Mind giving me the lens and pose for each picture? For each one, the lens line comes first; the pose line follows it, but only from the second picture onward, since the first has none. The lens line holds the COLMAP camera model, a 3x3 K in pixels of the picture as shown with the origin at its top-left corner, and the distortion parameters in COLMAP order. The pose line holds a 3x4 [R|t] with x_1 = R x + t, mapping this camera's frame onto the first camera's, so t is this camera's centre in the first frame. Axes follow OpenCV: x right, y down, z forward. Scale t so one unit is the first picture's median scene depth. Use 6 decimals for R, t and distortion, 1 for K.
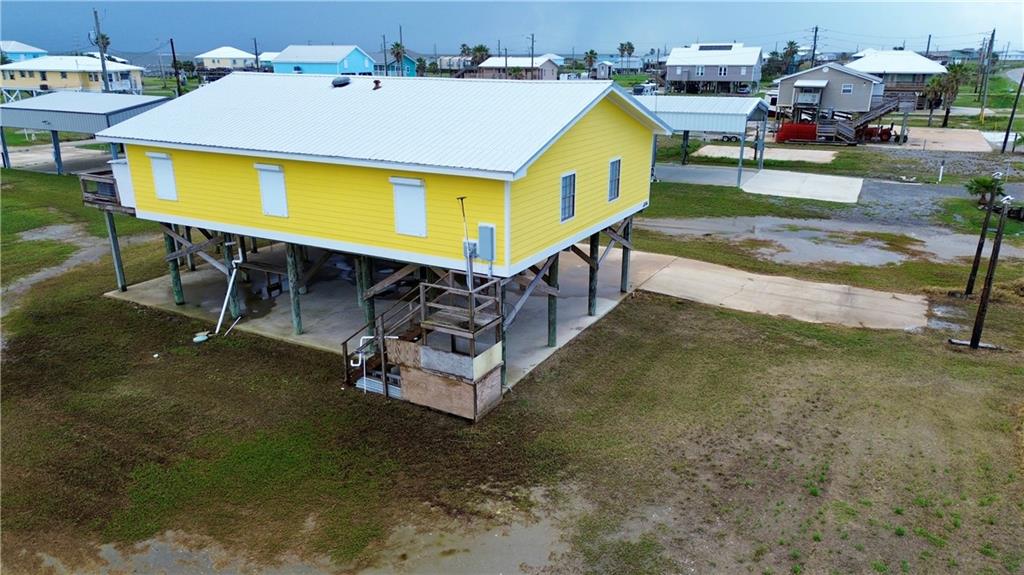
lens RADIAL K [[725.3, 0, 512.0], [0, 725.3, 287.5], [0, 0, 1]] dist [0.078580, -0.076745]
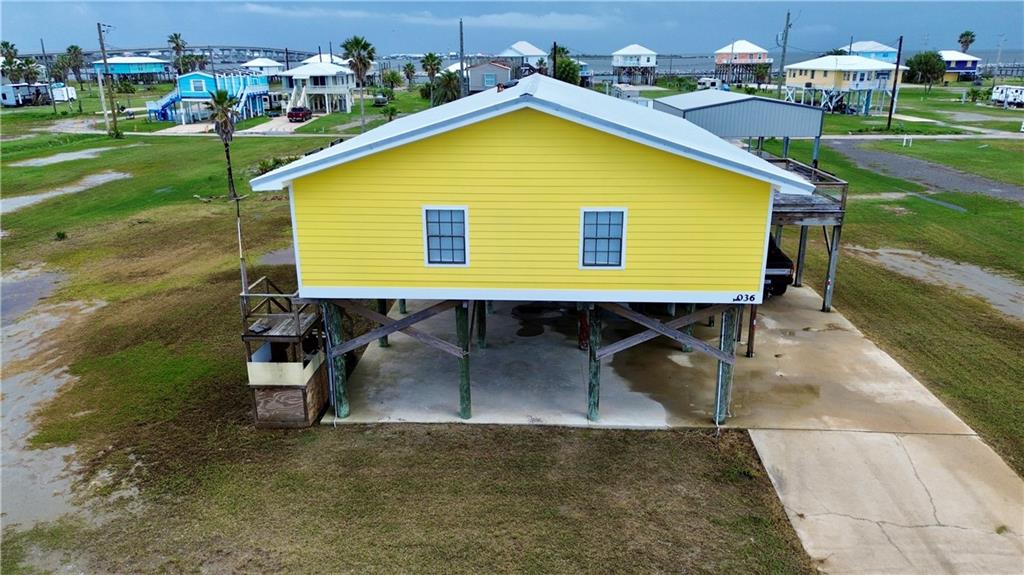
lens RADIAL K [[725.3, 0, 512.0], [0, 725.3, 287.5], [0, 0, 1]] dist [0.078580, -0.076745]
pose [[0.446333, 0.271026, -0.852837, 0.678404], [-0.269203, 0.949552, 0.160873, -0.186374], [0.853414, 0.157784, 0.496778, 0.579717]]
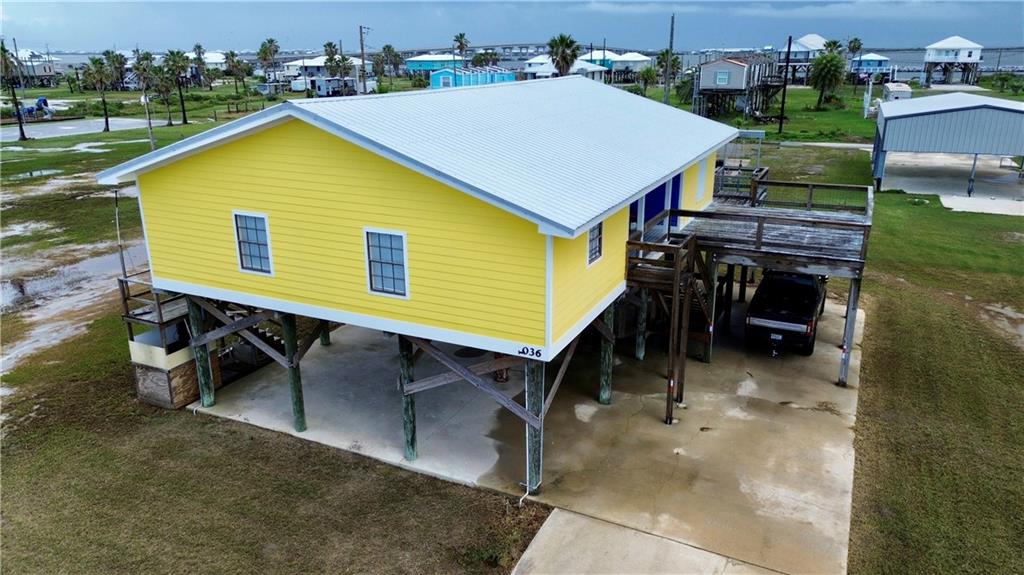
lens RADIAL K [[725.3, 0, 512.0], [0, 725.3, 287.5], [0, 0, 1]] dist [0.078580, -0.076745]
pose [[0.056740, 0.307841, -0.949744, 0.719486], [-0.300345, 0.912475, 0.277817, -0.324197], [0.952141, 0.269488, 0.144233, 0.991635]]
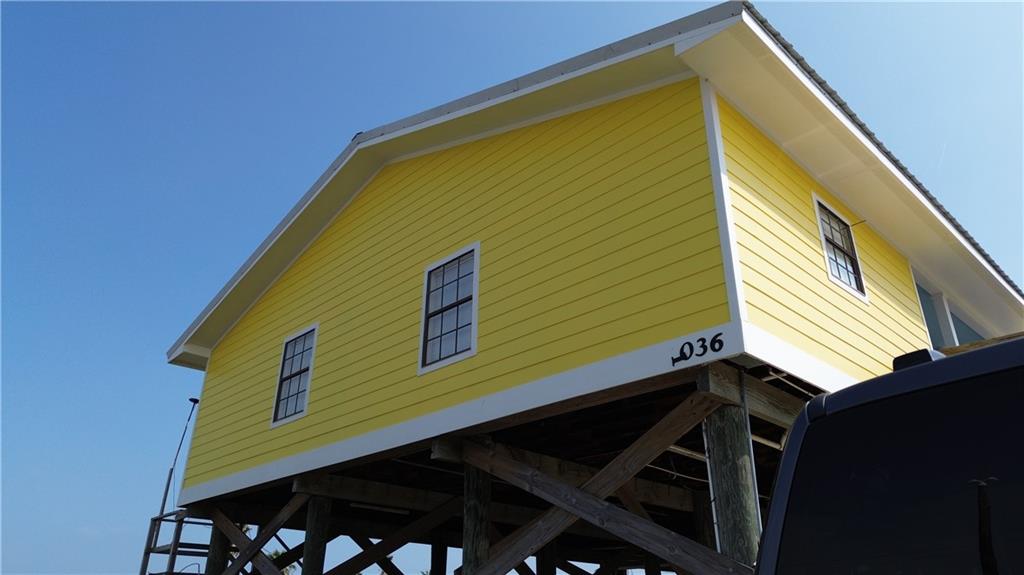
lens RADIAL K [[725.3, 0, 512.0], [0, 725.3, 287.5], [0, 0, 1]] dist [0.078580, -0.076745]
pose [[-0.284761, -0.413645, -0.864759, 0.431828], [-0.301492, 0.894975, -0.328819, -0.048047], [0.909953, 0.167083, -0.379565, 1.131389]]
